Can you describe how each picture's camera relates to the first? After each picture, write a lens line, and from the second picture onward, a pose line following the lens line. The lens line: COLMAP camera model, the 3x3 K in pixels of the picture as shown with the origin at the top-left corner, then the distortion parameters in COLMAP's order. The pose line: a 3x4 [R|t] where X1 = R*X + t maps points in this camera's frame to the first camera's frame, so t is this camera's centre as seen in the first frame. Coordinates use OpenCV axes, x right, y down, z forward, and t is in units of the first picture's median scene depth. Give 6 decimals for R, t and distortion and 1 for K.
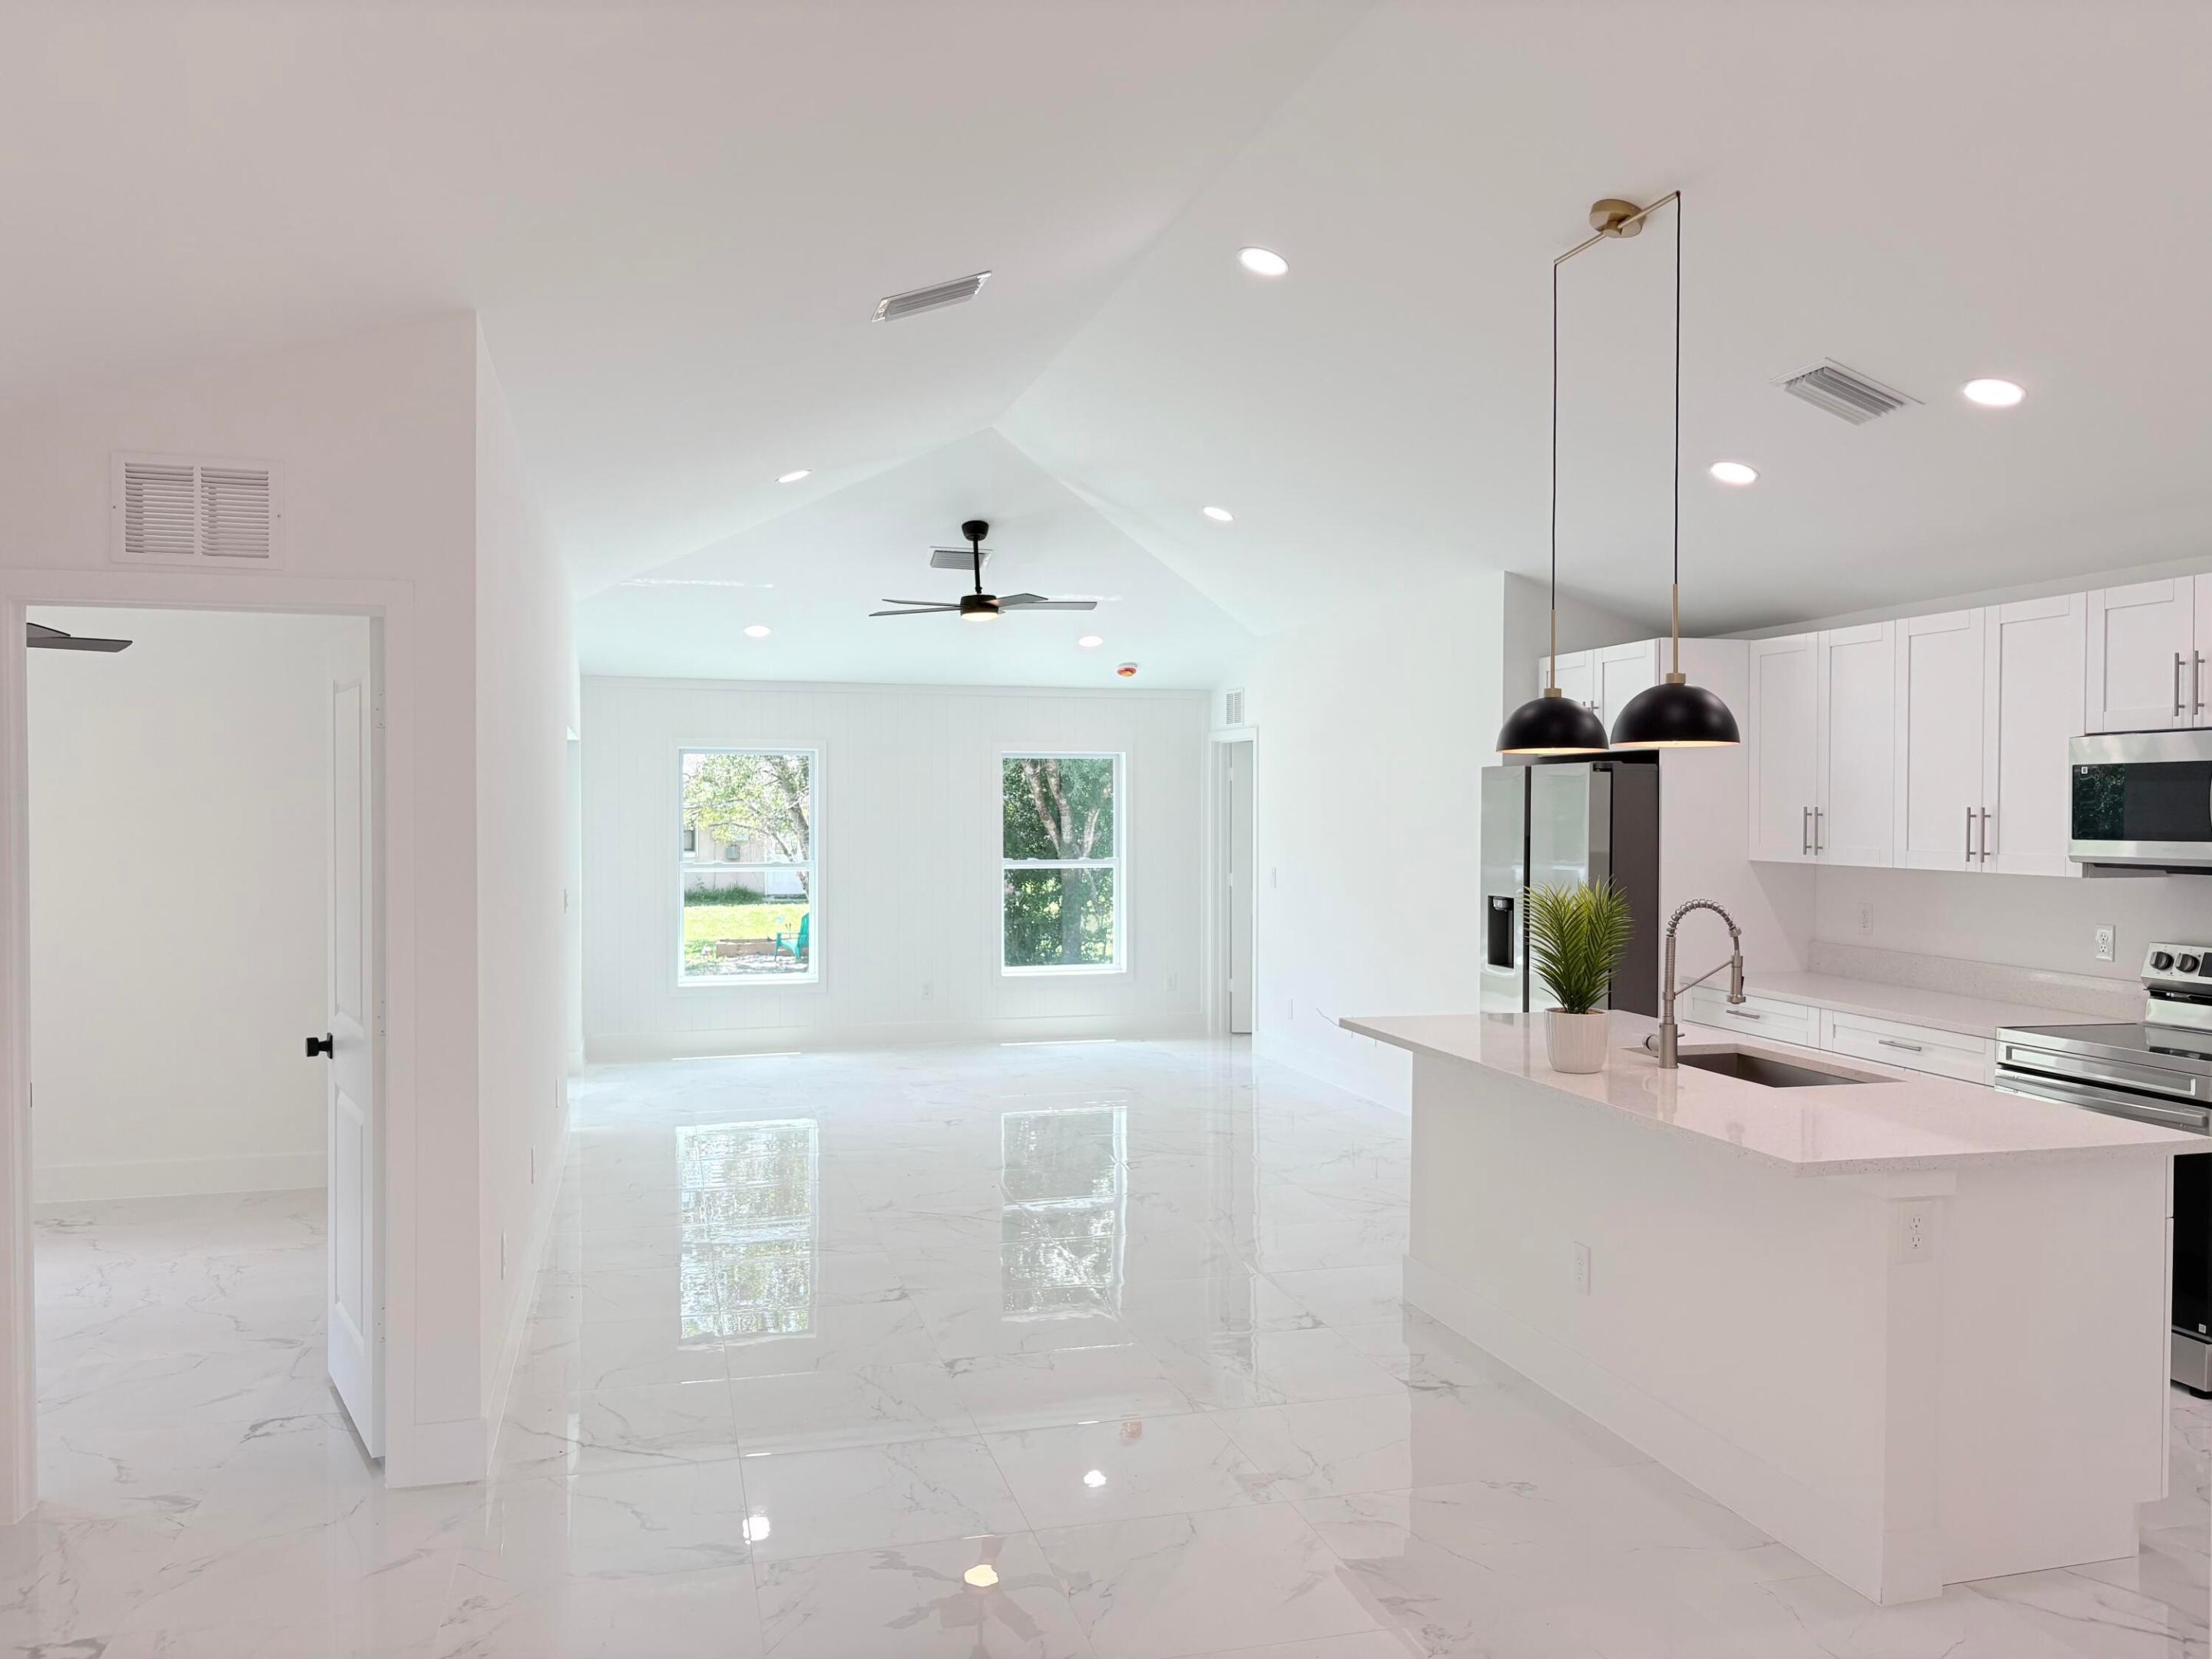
lens RADIAL K [[1661.3, 0, 1104.7], [0, 1661.3, 831.7], [0, 0, 1]] dist [0.069505, -0.089907]
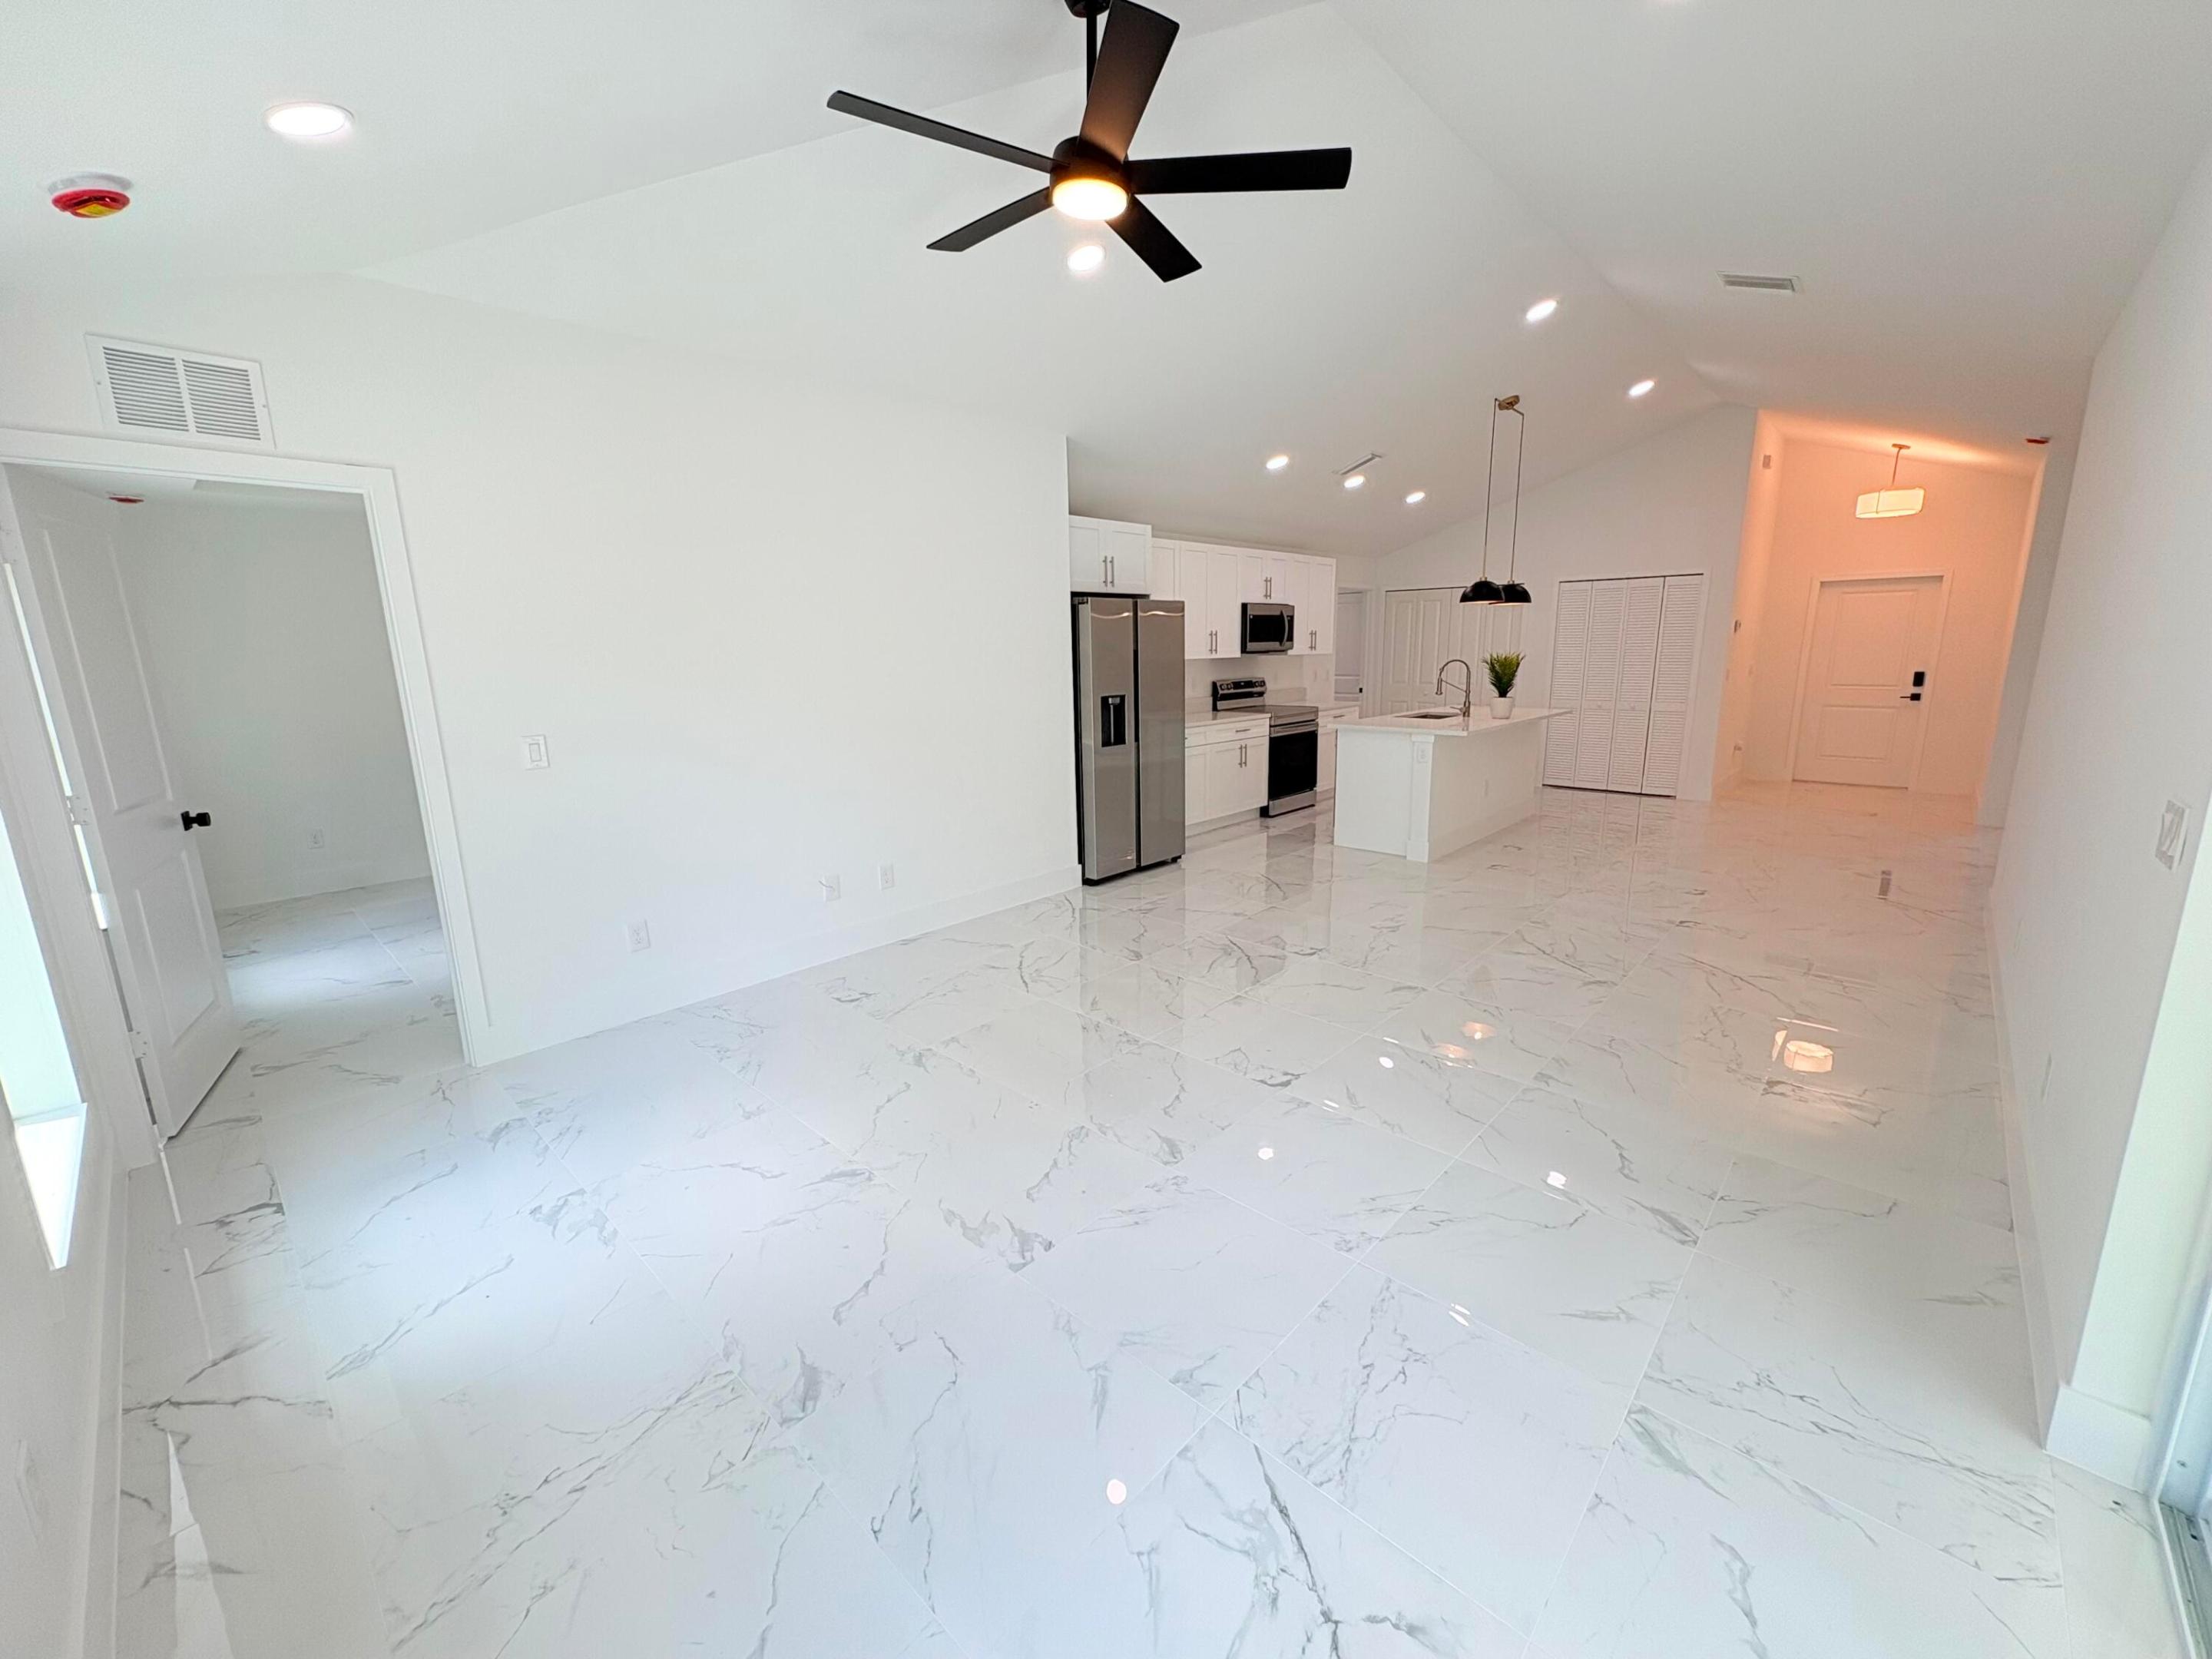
lens RADIAL K [[877.9, 0, 1106.6], [0, 877.9, 827.7], [0, 0, 1]] dist [0.000500, -0.000058]
pose [[-0.514072, -0.169810, 0.840770, -0.393603], [0.029630, 0.976107, 0.215261, -0.011257], [-0.857235, 0.135572, -0.496757, 1.398046]]
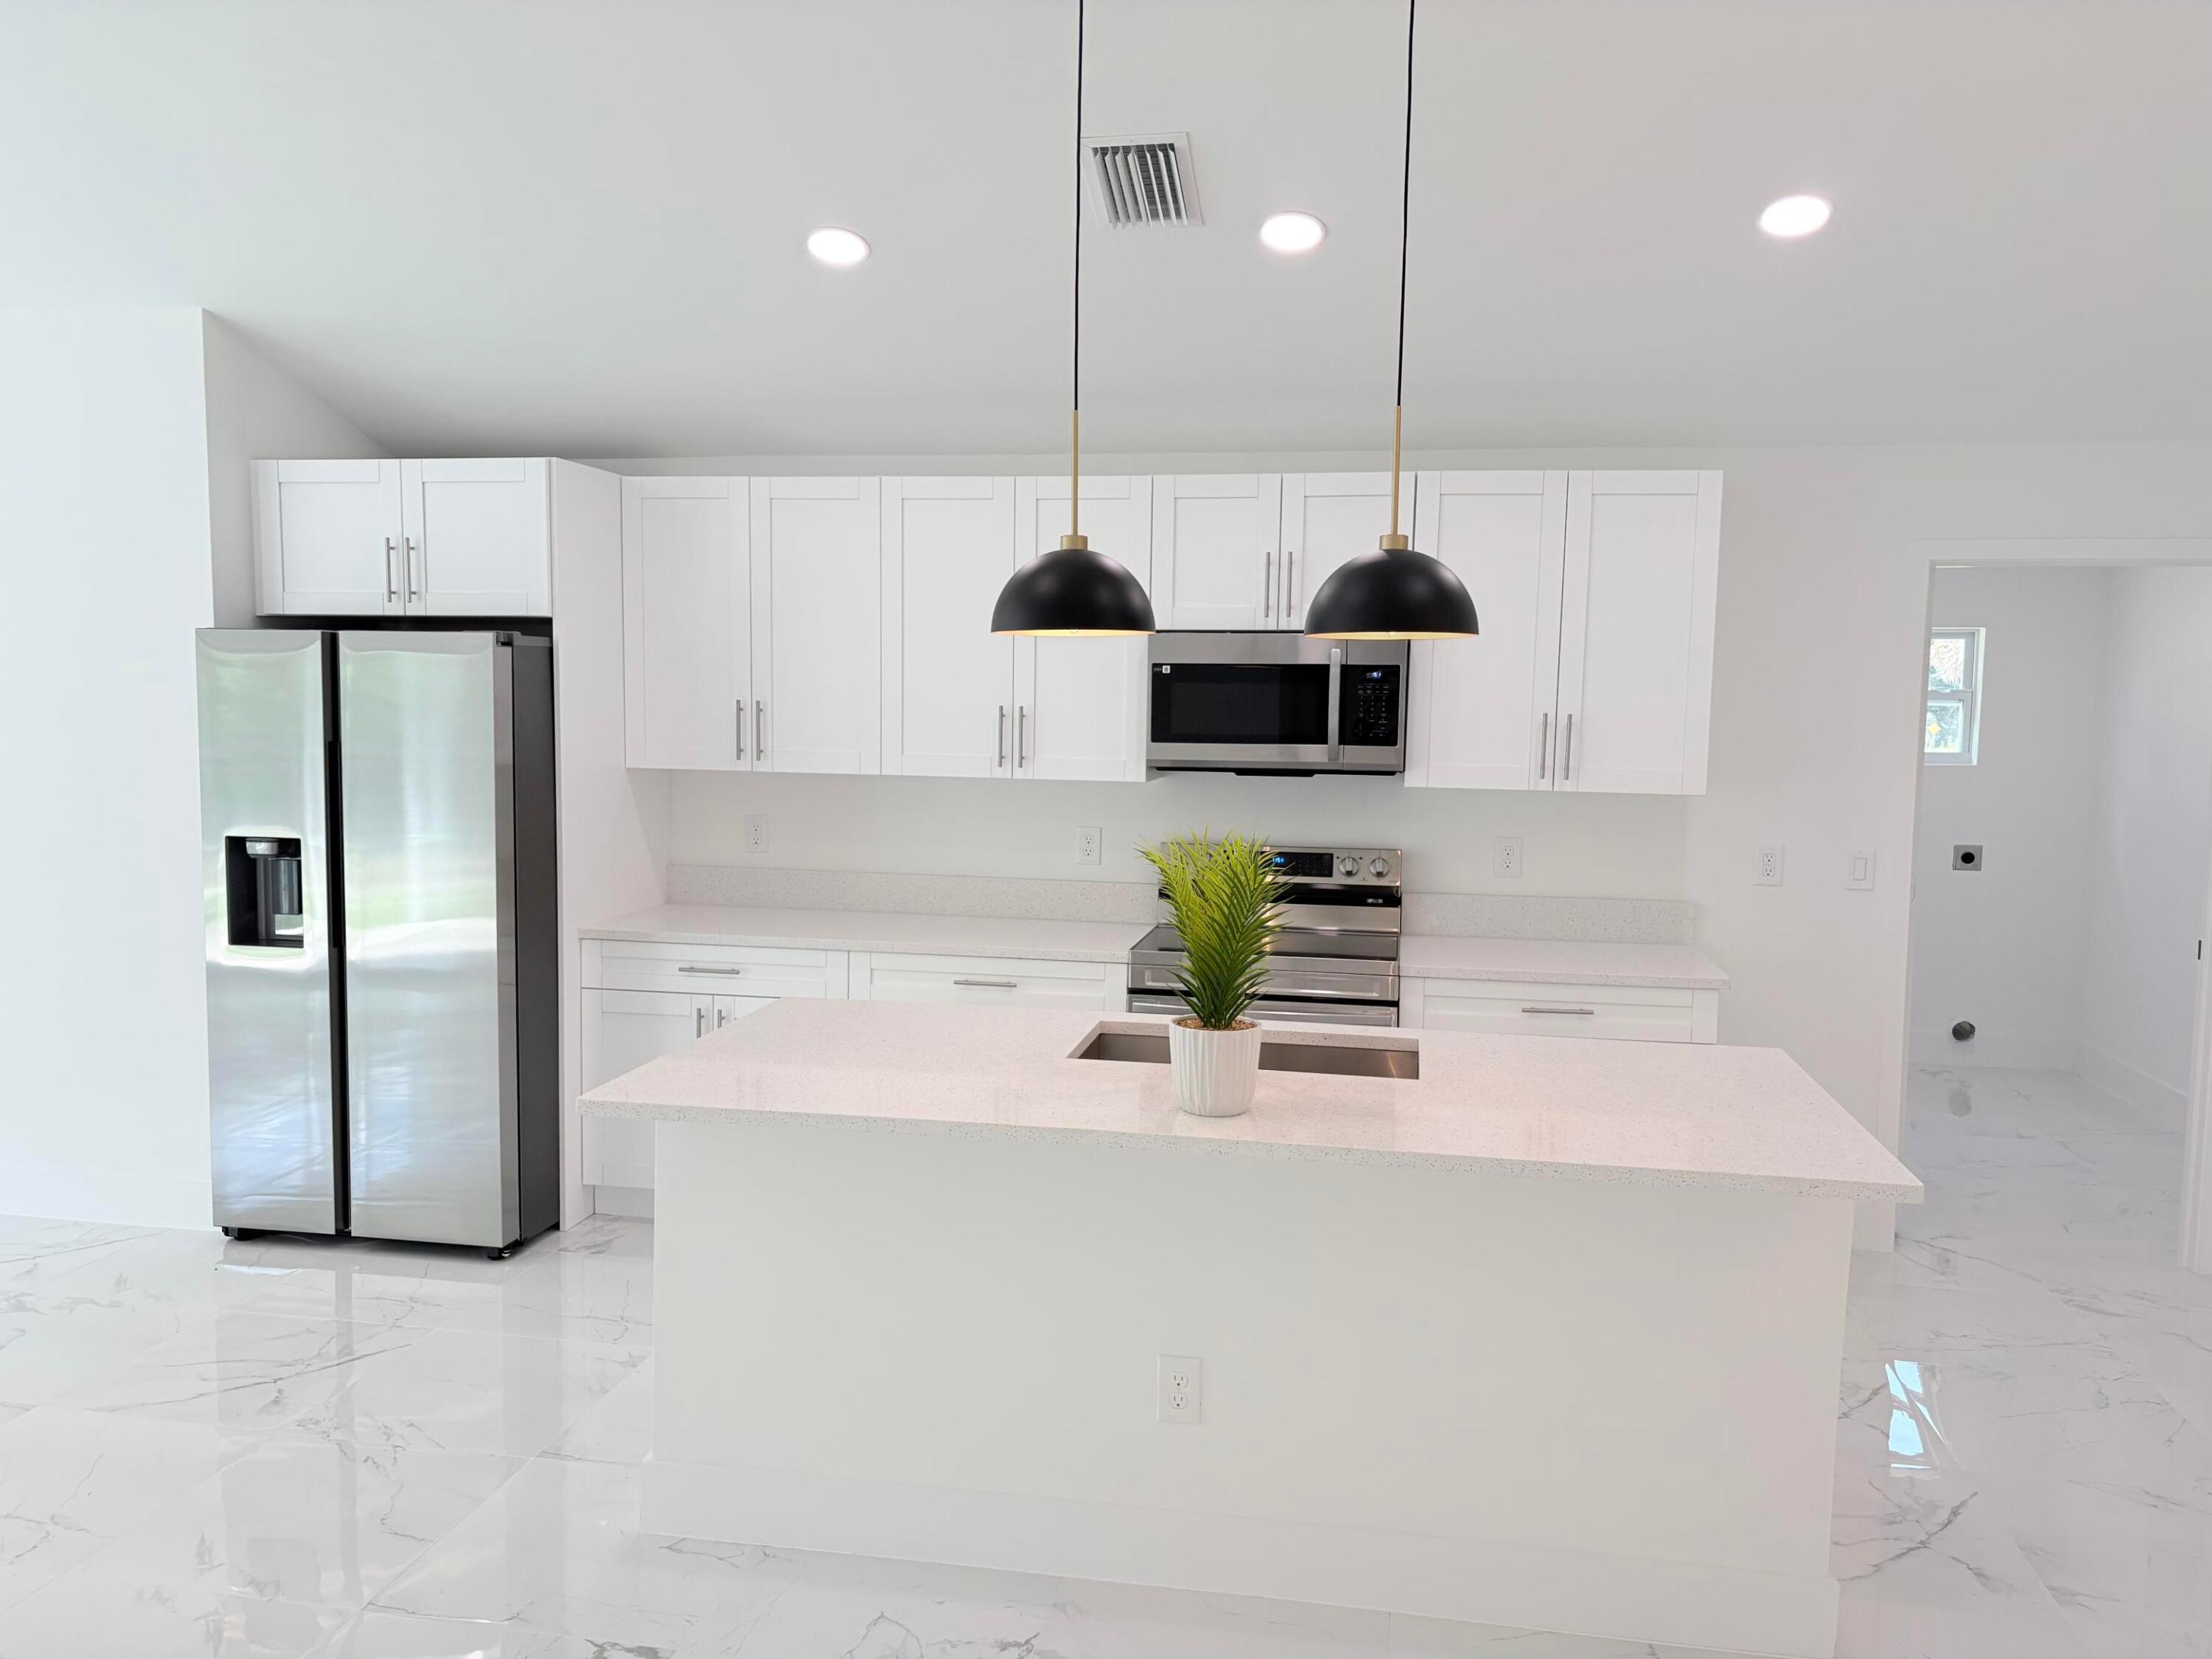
lens RADIAL K [[1661.3, 0, 1104.7], [0, 1661.3, 831.7], [0, 0, 1]] dist [0.069505, -0.089907]
pose [[0.430481, -0.071740, 0.899744, -0.199618], [-0.000754, 0.996807, 0.079839, -0.013996], [-0.902599, -0.035047, 0.429053, 0.445635]]
